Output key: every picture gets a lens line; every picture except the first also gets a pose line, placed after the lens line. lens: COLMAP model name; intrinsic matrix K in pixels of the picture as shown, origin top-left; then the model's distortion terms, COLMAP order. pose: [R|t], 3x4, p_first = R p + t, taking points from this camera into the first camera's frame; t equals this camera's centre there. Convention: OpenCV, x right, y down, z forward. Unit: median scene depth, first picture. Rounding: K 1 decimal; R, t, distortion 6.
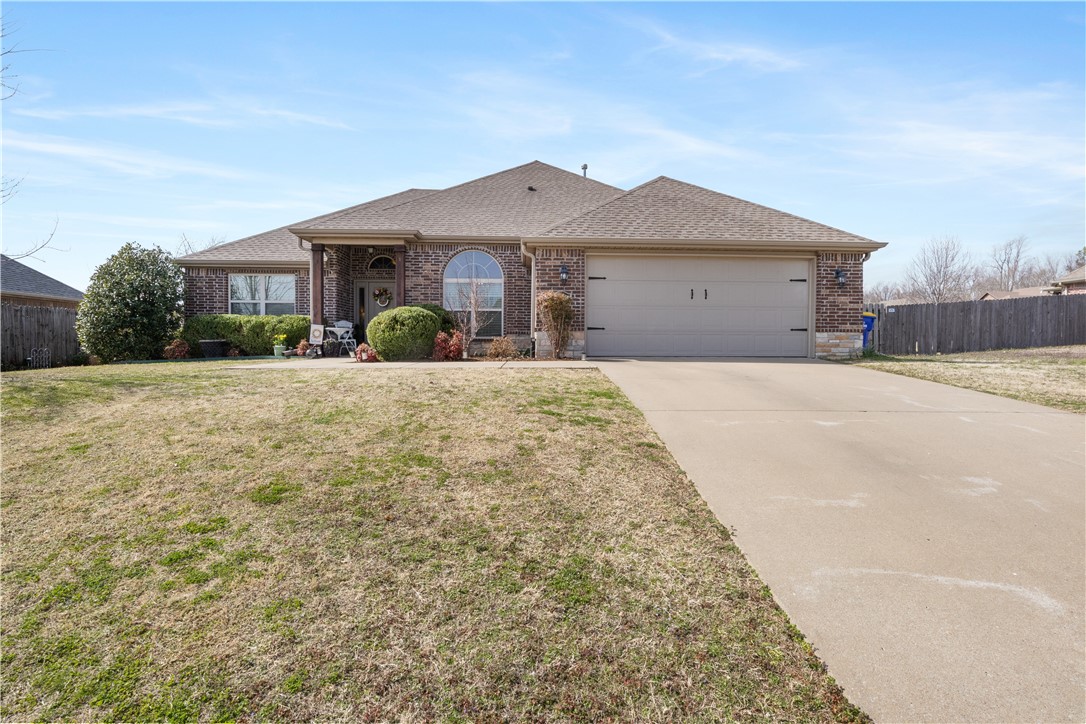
lens RADIAL K [[543.7, 0, 544.4], [0, 543.7, 345.7], [0, 0, 1]] dist [-0.024722, -0.000187]
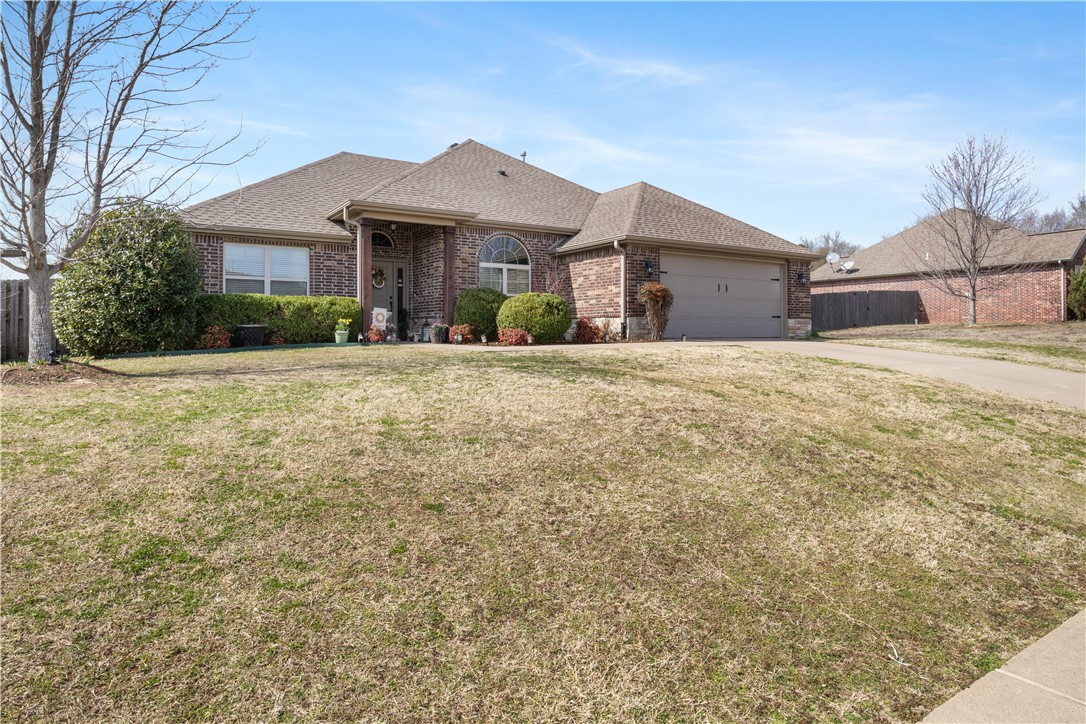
lens RADIAL K [[634.7, 0, 543.8], [0, 634.7, 326.0], [0, 0, 1]] dist [-0.000418, 0.000081]
pose [[0.866635, -0.001861, 0.498939, -0.800255], [0.006083, 0.999958, -0.006836, 0.000141], [-0.498905, 0.008959, 0.866610, -0.066691]]
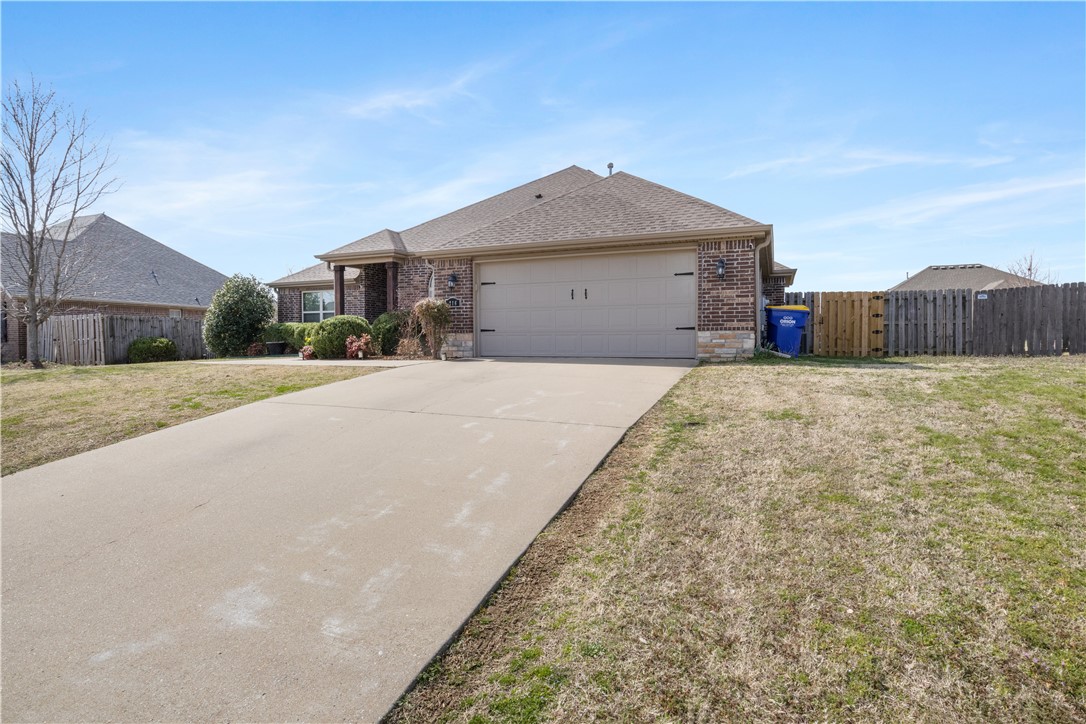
lens RADIAL K [[543.7, 0, 544.4], [0, 543.7, 345.7], [0, 0, 1]] dist [-0.024722, -0.000187]
pose [[0.902750, -0.002111, -0.430160, 0.648301], [0.005575, 0.999961, 0.006793, -0.007886], [0.430129, -0.008531, 0.902727, 0.074598]]
